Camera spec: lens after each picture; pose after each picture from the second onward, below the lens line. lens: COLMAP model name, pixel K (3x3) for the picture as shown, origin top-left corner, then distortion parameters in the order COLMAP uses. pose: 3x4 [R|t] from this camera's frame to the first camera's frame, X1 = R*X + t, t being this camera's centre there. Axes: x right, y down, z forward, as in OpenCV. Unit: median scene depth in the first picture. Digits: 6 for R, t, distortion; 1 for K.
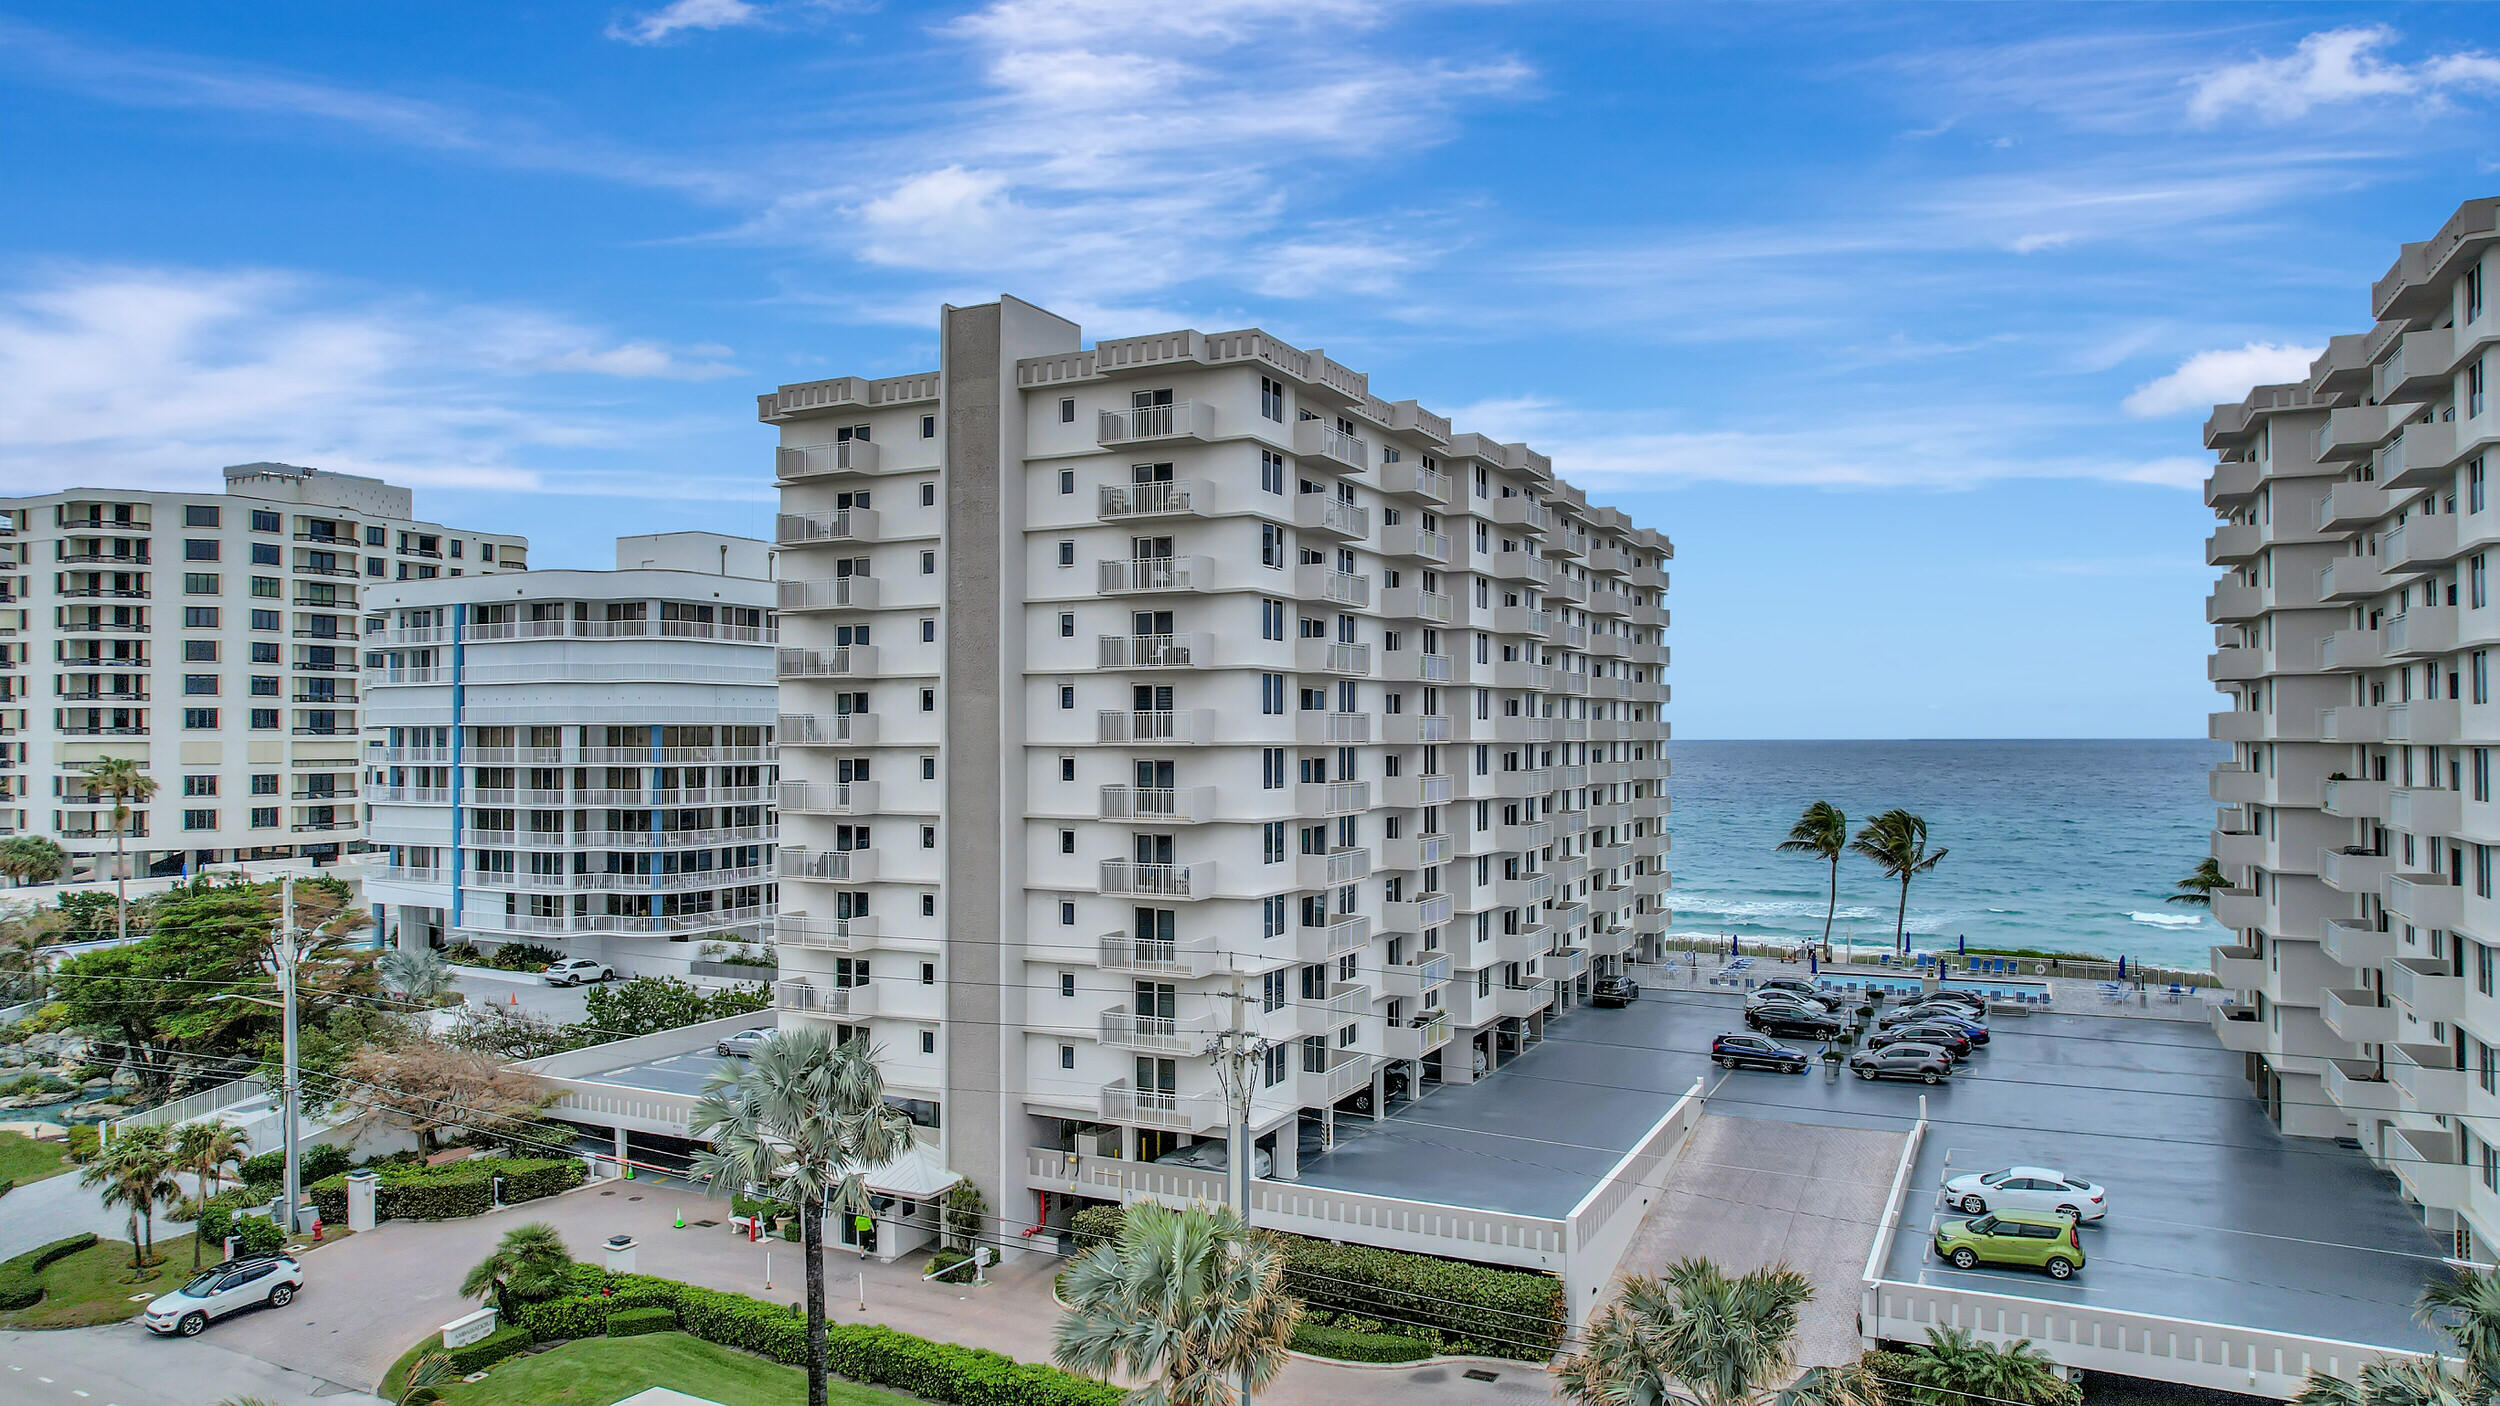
lens RADIAL K [[1610.5, 0, 1240.1], [0, 1610.5, 712.2], [0, 0, 1]] dist [-0.073046, 0.066573]
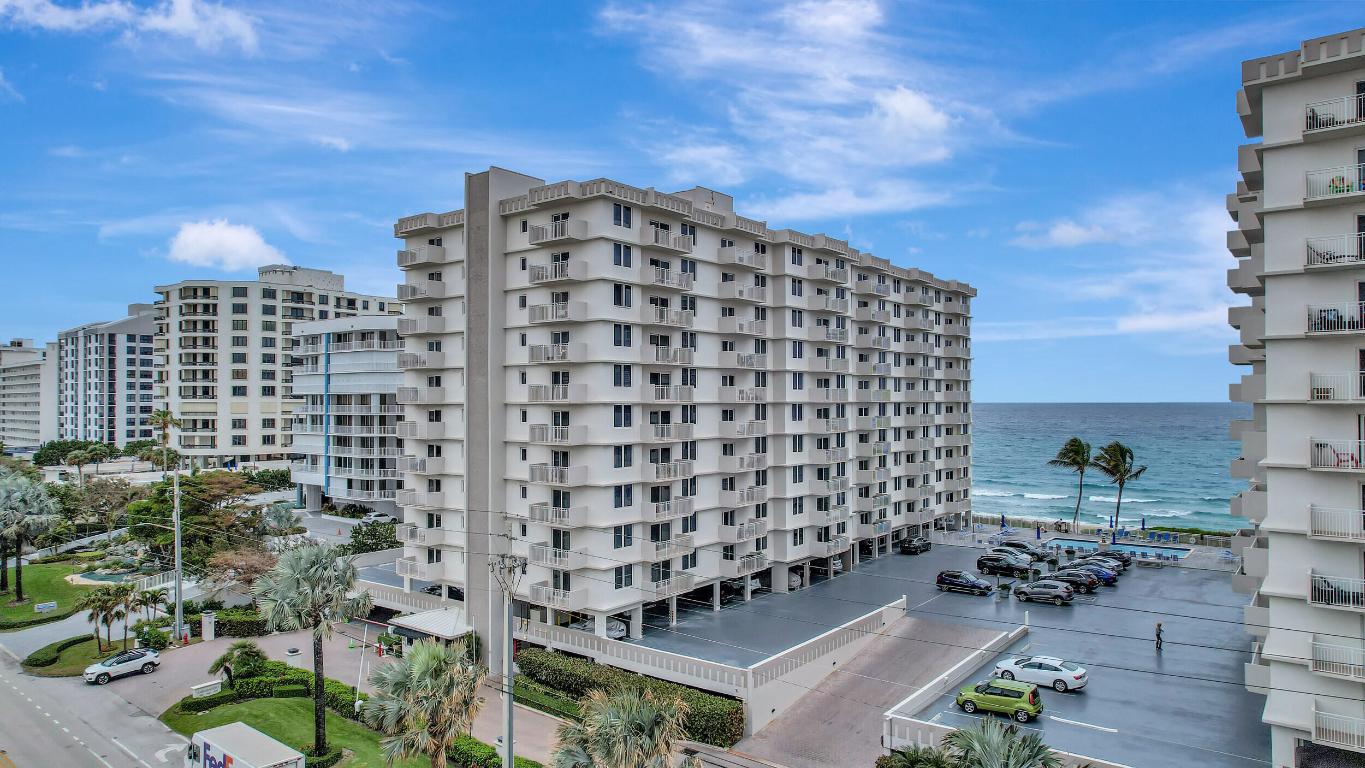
lens RADIAL K [[879.3, 0, 677.1], [0, 879.3, 389.0], [0, 0, 1]] dist [-0.073046, 0.066573]
pose [[0.980531, -0.002417, -0.196349, 0.249211], [0.002827, 0.999994, 0.001807, 0.002269], [0.196344, -0.002327, 0.980532, 0.023122]]
